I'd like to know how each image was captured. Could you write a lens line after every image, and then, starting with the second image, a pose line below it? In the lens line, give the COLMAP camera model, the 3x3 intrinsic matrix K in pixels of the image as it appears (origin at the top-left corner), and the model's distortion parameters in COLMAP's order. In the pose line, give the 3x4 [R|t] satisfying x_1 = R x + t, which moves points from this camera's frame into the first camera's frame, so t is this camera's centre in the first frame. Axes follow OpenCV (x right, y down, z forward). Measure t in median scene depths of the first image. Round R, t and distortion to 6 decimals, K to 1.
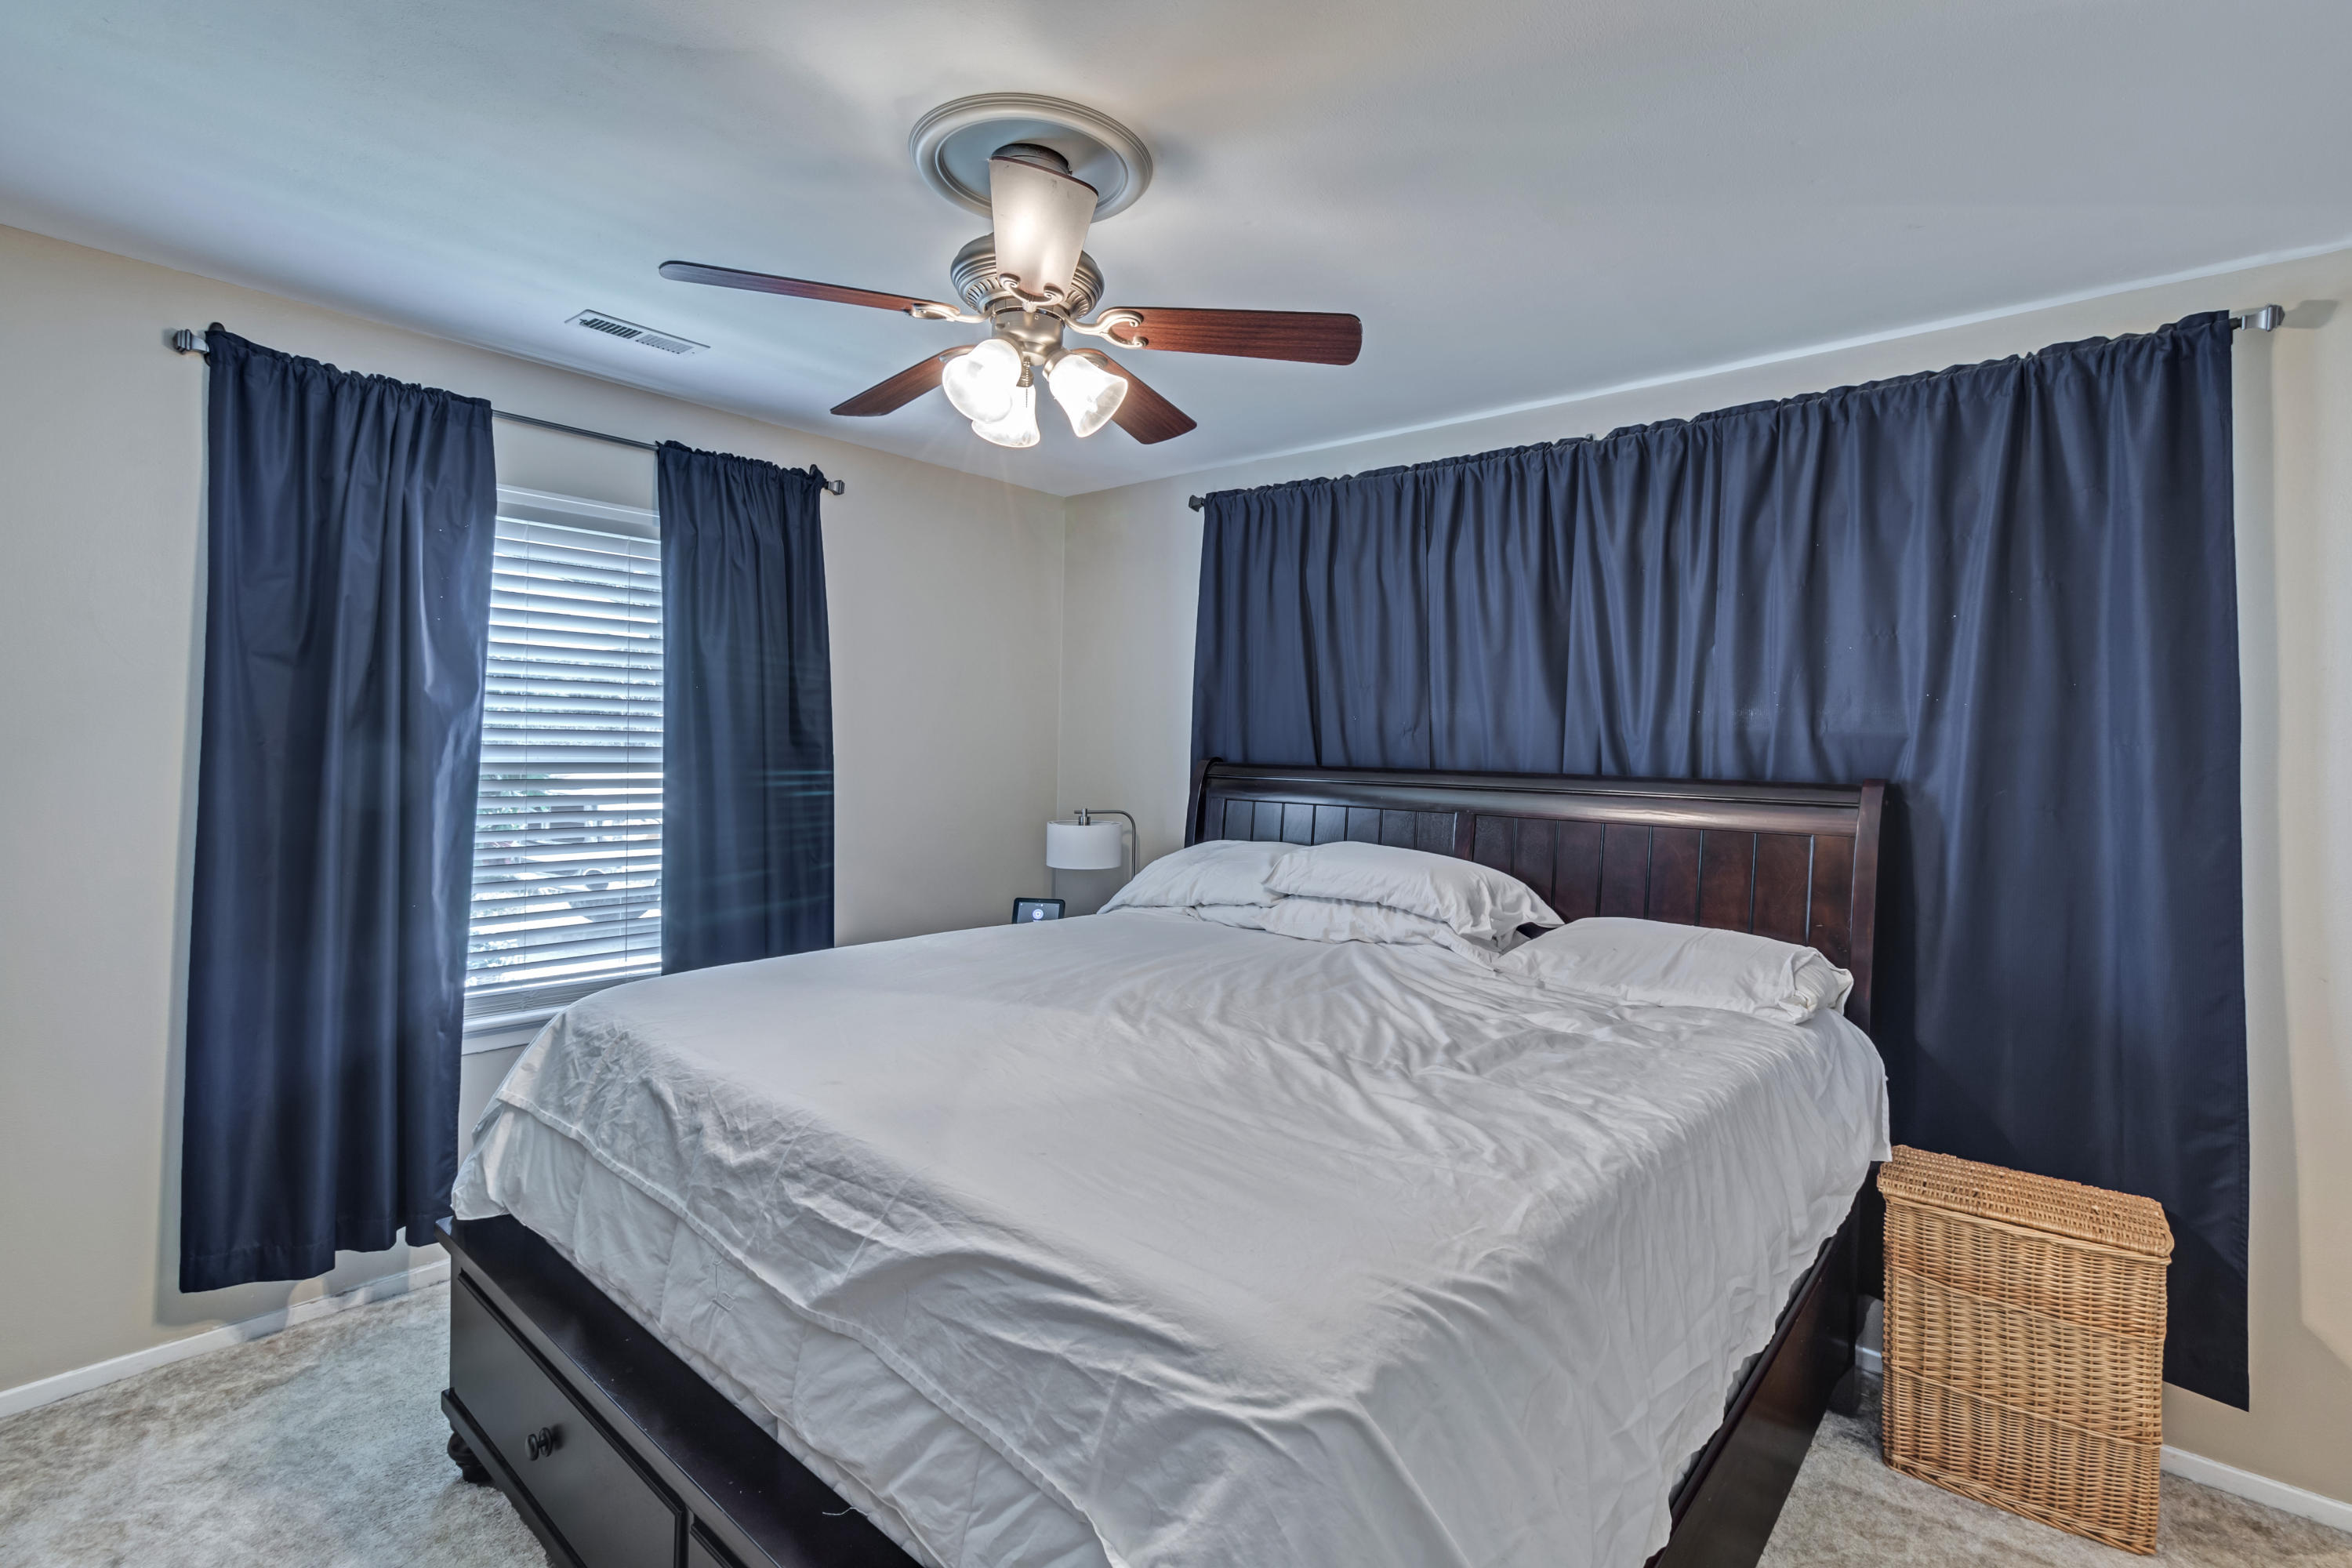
lens RADIAL K [[1090.7, 0, 1194.4], [0, 1090.7, 785.7], [0, 0, 1]] dist [0.003177, 0.000315]
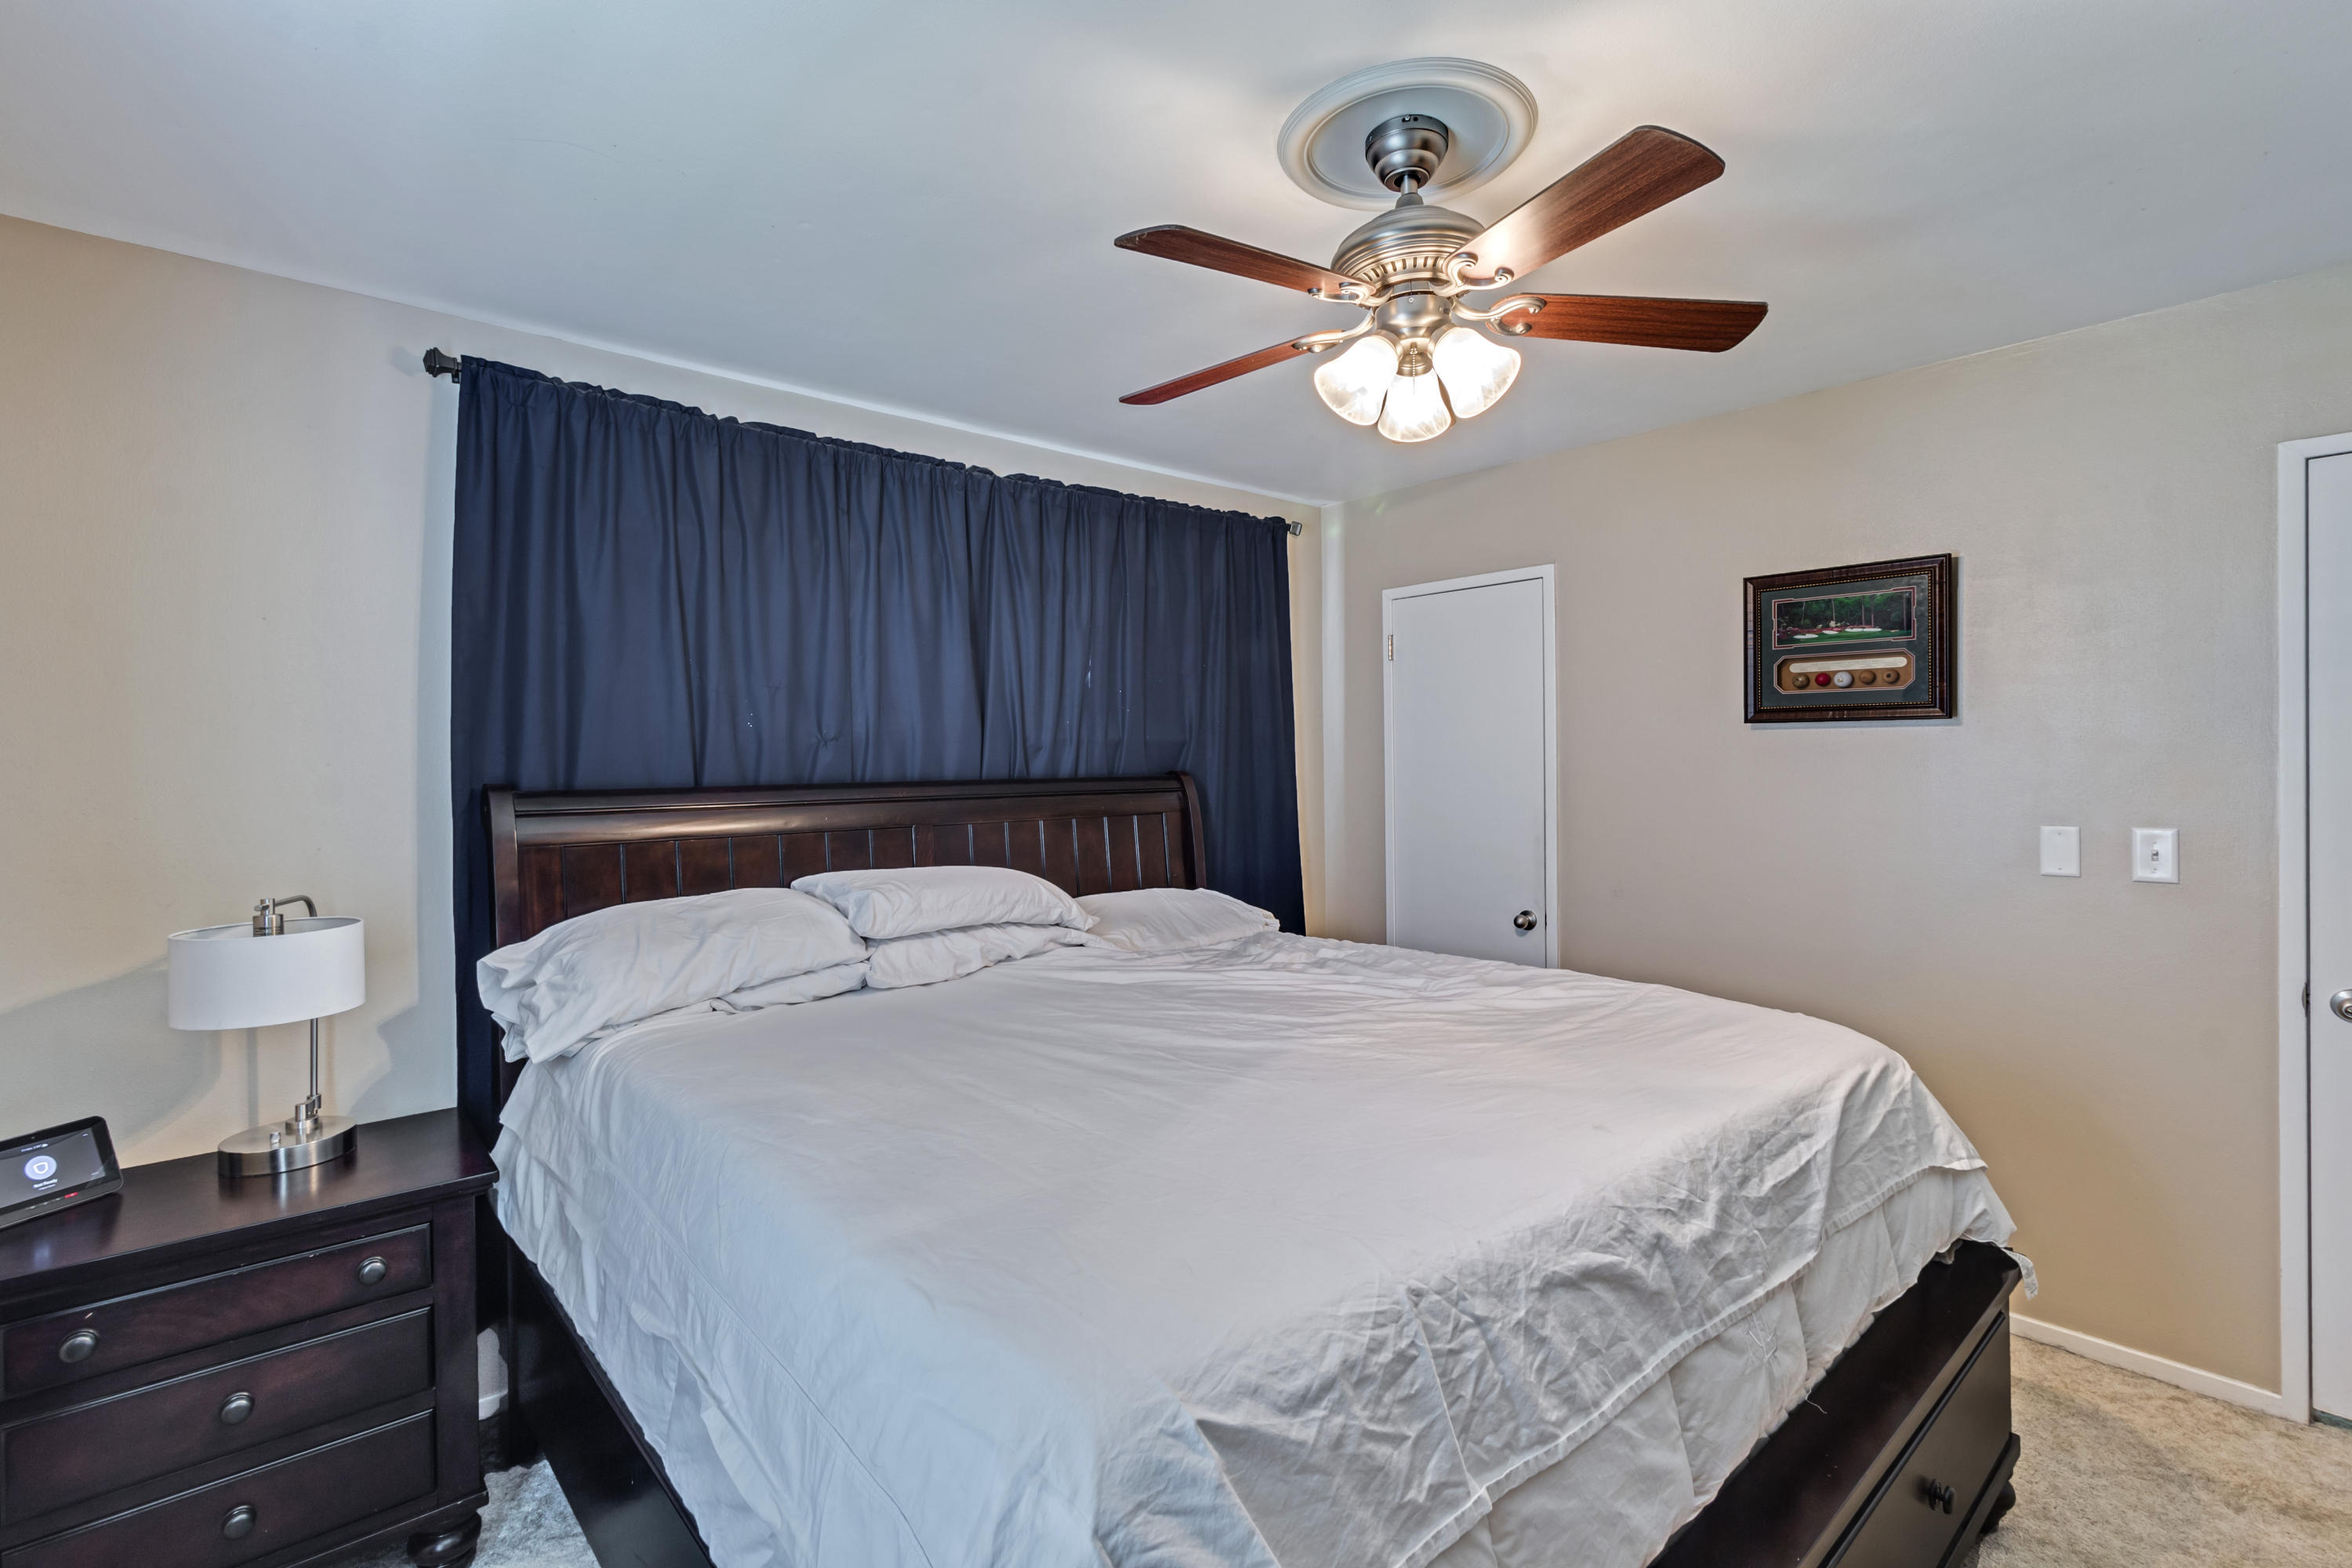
lens RADIAL K [[1090.7, 0, 1184.8], [0, 1090.7, 763.6], [0, 0, 1]] dist [0.003177, 0.000315]
pose [[0.127148, -0.027480, 0.991503, -1.145278], [0.053511, 0.998350, 0.020808, -0.061180], [-0.990439, 0.050411, 0.128409, 1.096549]]
